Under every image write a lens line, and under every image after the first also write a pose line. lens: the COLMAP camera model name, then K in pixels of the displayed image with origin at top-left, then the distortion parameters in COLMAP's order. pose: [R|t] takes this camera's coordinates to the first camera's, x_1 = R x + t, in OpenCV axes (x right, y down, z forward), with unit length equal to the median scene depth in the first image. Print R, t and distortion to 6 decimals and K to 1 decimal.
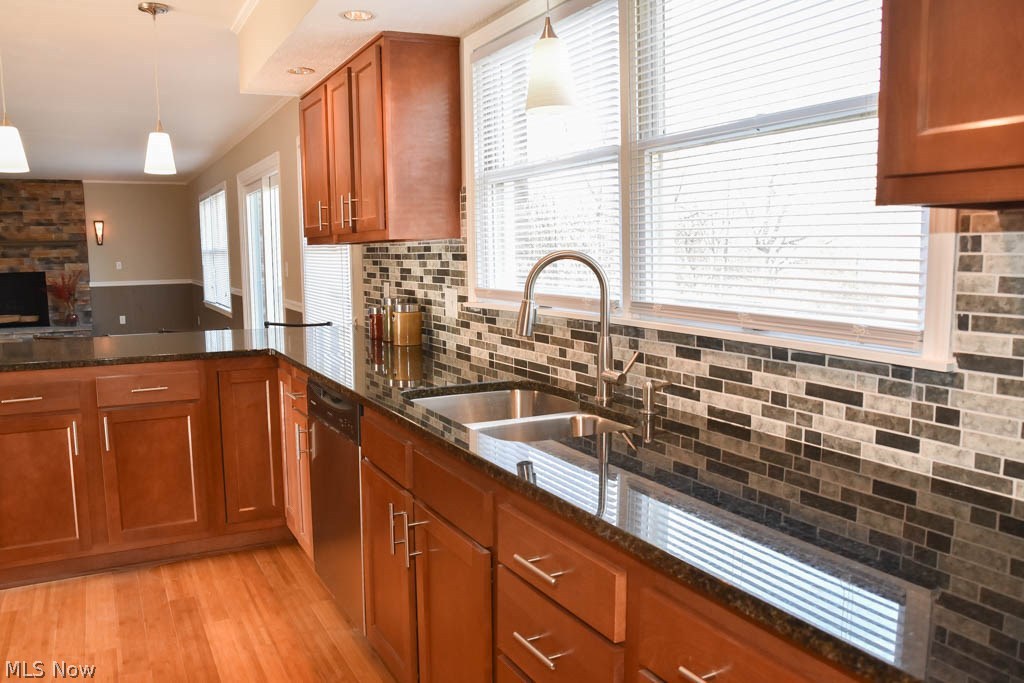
lens RADIAL K [[814.4, 0, 509.3], [0, 814.4, 350.4], [0, 0, 1]] dist [-0.047674, 0.014847]
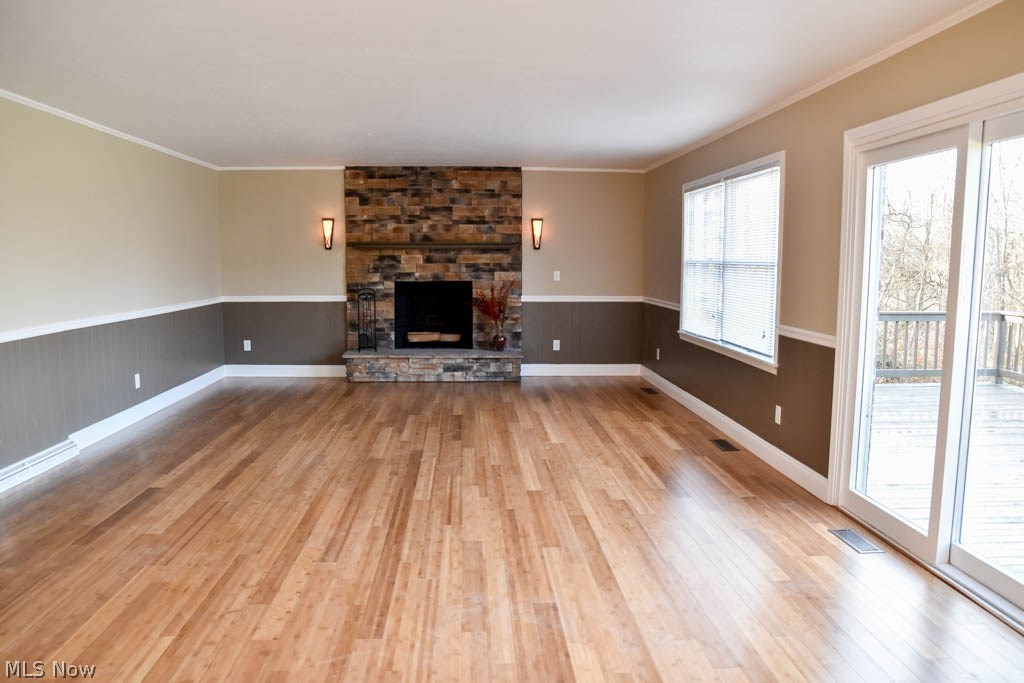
lens RADIAL K [[814.4, 0, 512.2], [0, 814.4, 339.4], [0, 0, 1]] dist [-0.047674, 0.014847]
pose [[0.913486, 0.058093, -0.402702, -0.209570], [-0.065650, 0.997830, -0.004975, -0.038248], [0.401539, 0.030983, 0.915318, 0.270721]]
